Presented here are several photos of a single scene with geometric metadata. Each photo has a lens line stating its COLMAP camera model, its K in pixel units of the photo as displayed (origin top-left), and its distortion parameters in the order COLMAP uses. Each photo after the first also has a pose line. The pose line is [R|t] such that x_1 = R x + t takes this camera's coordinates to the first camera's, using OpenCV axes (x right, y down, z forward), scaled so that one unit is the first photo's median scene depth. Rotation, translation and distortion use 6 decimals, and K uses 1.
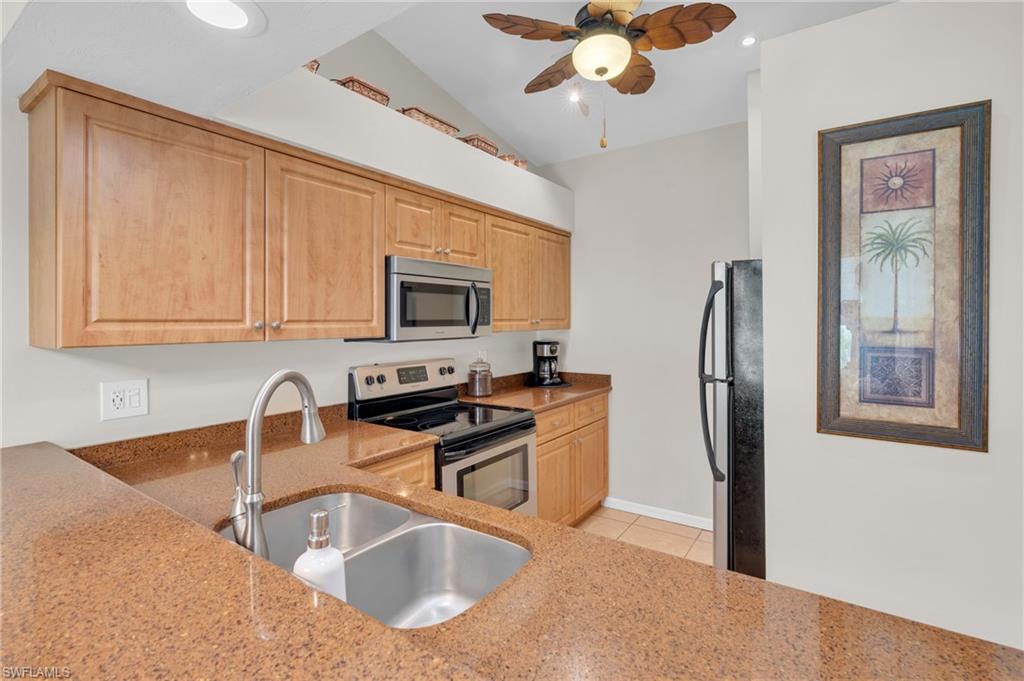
lens RADIAL K [[468.0, 0, 507.5], [0, 468.0, 319.5], [0, 0, 1]] dist [-0.003809, -0.000697]
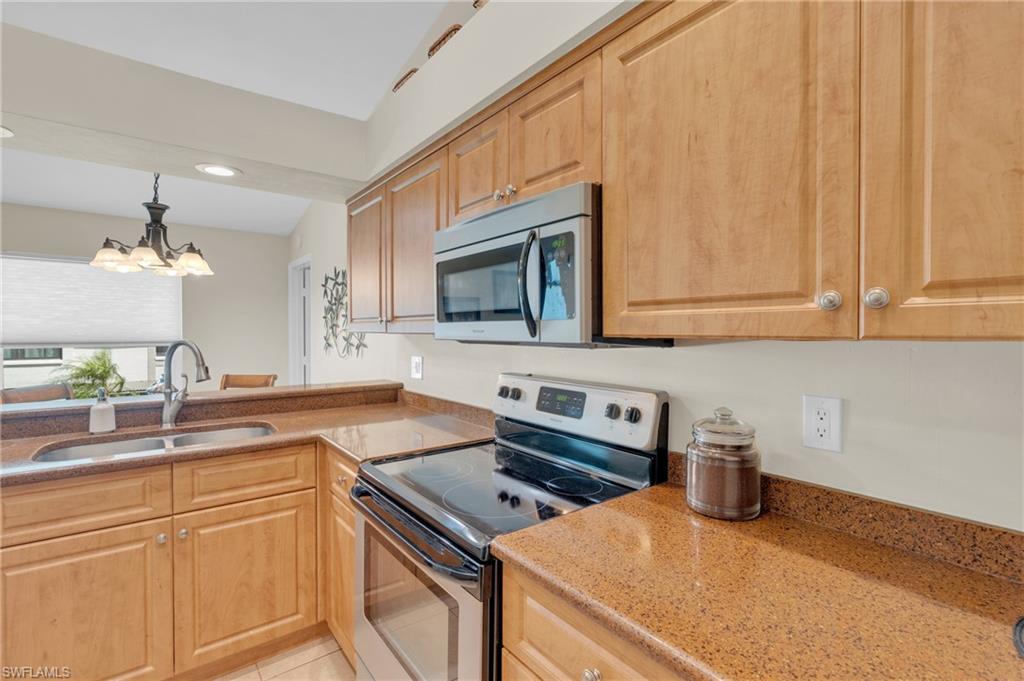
lens RADIAL K [[471.5, 0, 512.0], [0, 471.5, 340.5], [0, 0, 1]] dist [-0.000539, -0.000067]
pose [[-0.292892, 0.018047, -0.955975, 0.436984], [-0.004223, 0.999788, 0.020168, 0.027818], [0.956136, 0.009944, -0.292754, 1.208438]]
